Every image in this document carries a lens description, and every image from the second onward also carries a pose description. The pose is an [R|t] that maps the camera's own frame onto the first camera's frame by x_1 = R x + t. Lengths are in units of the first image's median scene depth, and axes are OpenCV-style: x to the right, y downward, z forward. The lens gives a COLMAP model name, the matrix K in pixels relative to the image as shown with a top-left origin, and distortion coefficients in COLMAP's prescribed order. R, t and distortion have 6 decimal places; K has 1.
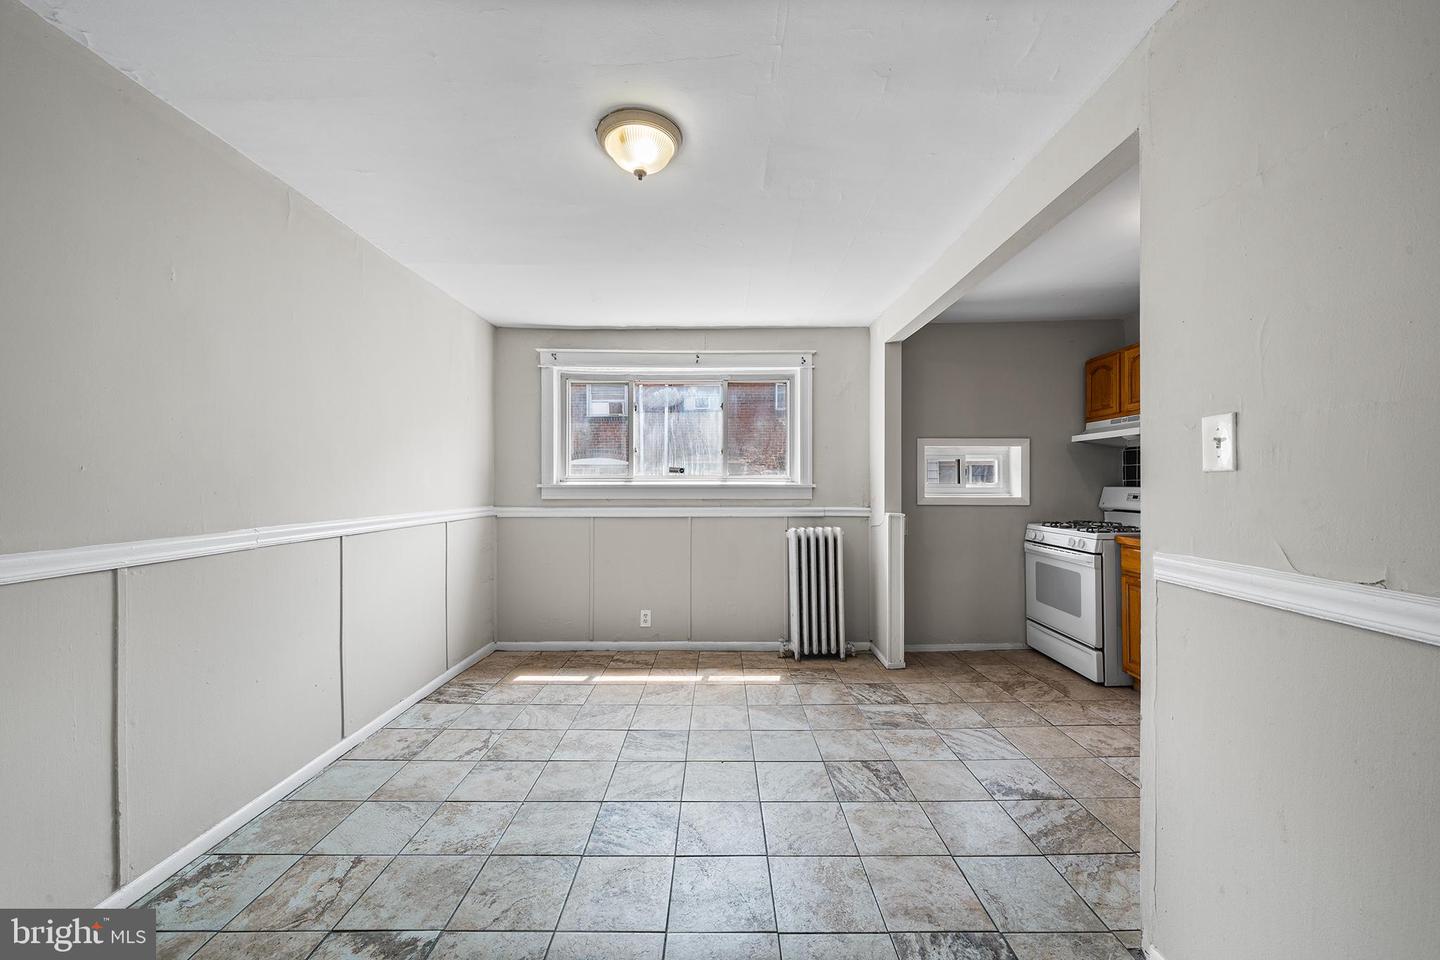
lens RADIAL K [[540.3, 0, 720.0], [0, 540.3, 480.0], [0, 0, 1]] dist [-0.000194, 0.000028]
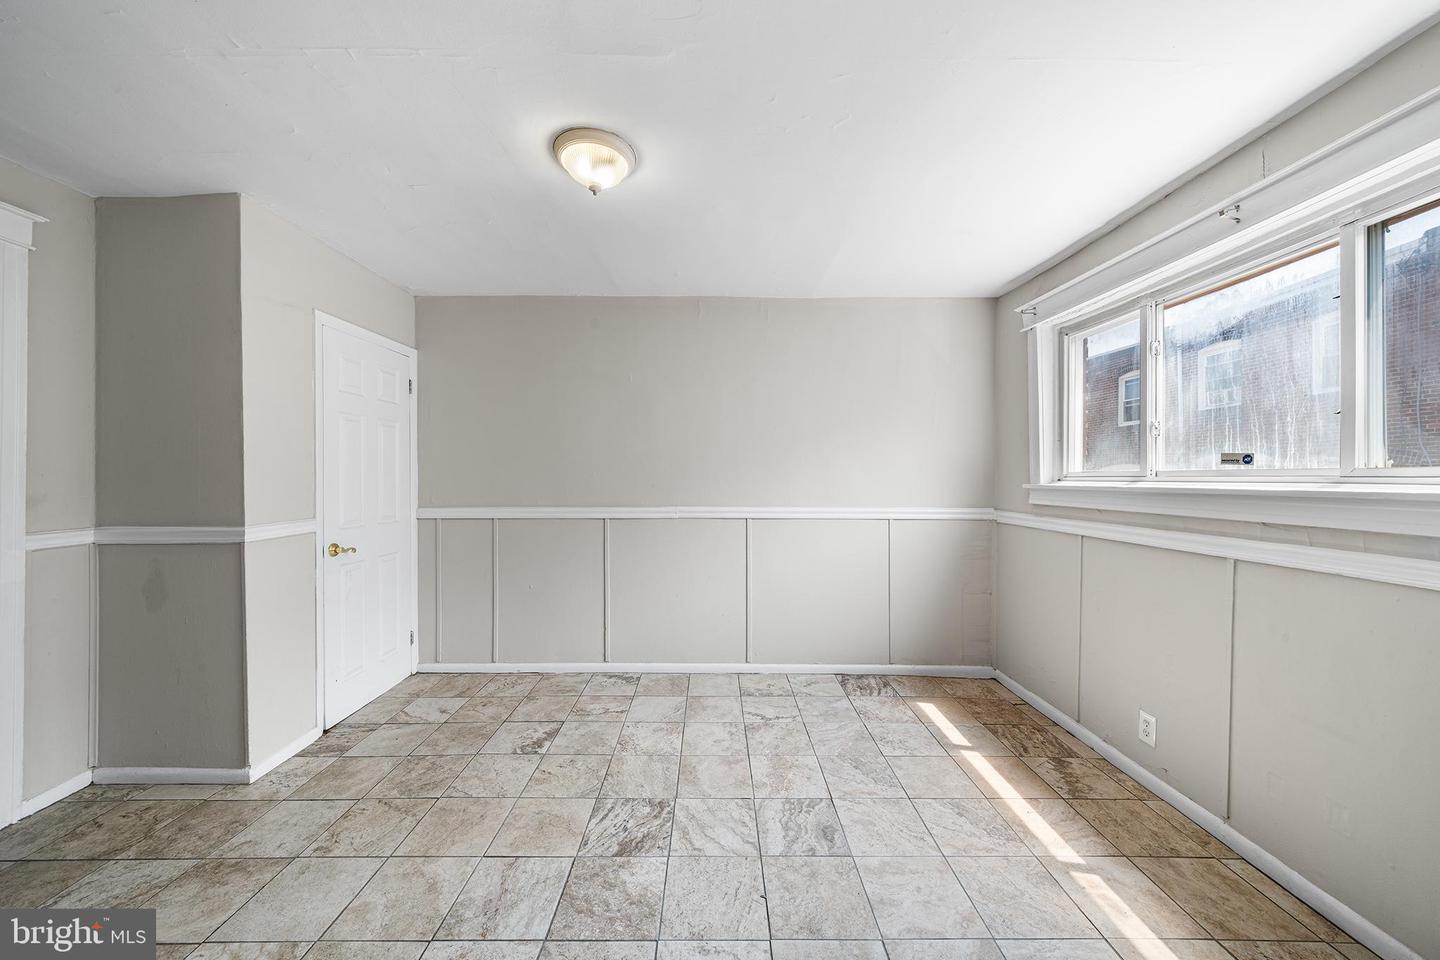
lens RADIAL K [[507.1, 0, 719.9], [0, 507.1, 473.7], [0, 0, 1]] dist [-0.002360, -0.000182]
pose [[0.008348, -0.007178, -0.999939, 0.413411], [0.001524, 0.999973, -0.007166, -0.002511], [0.999964, -0.001464, 0.008359, 0.606706]]
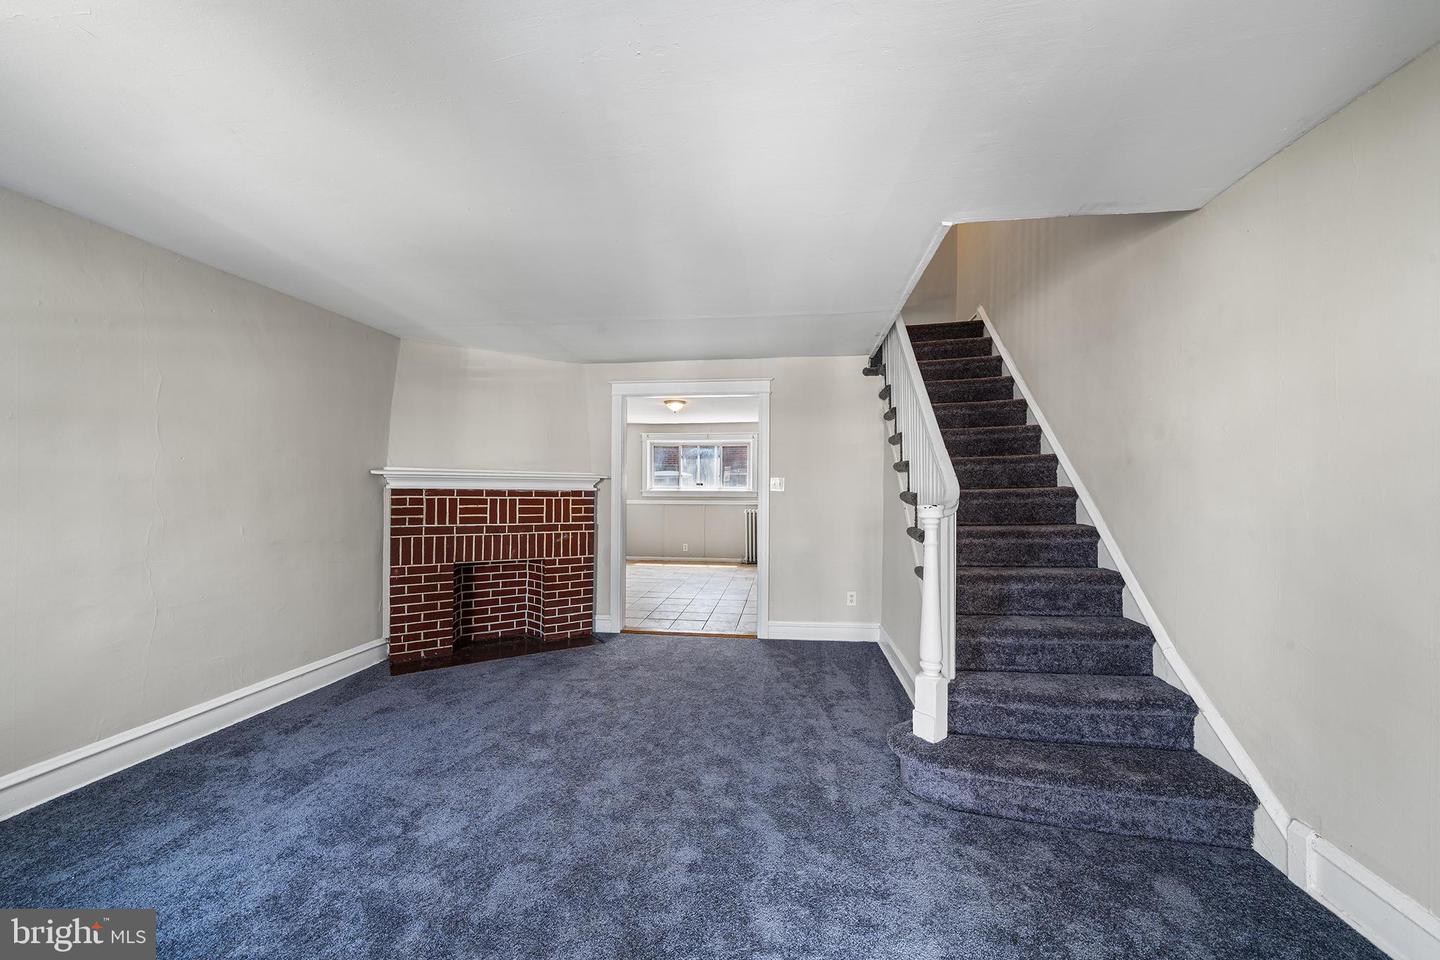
lens RADIAL K [[540.3, 0, 720.0], [0, 540.3, 480.0], [0, 0, 1]] dist [-0.000194, 0.000028]
pose [[0.992590, -0.005553, -0.121382, 0.321306], [0.005576, 0.999984, -0.000154, -0.041093], [0.121381, -0.000524, 0.992606, -1.409616]]
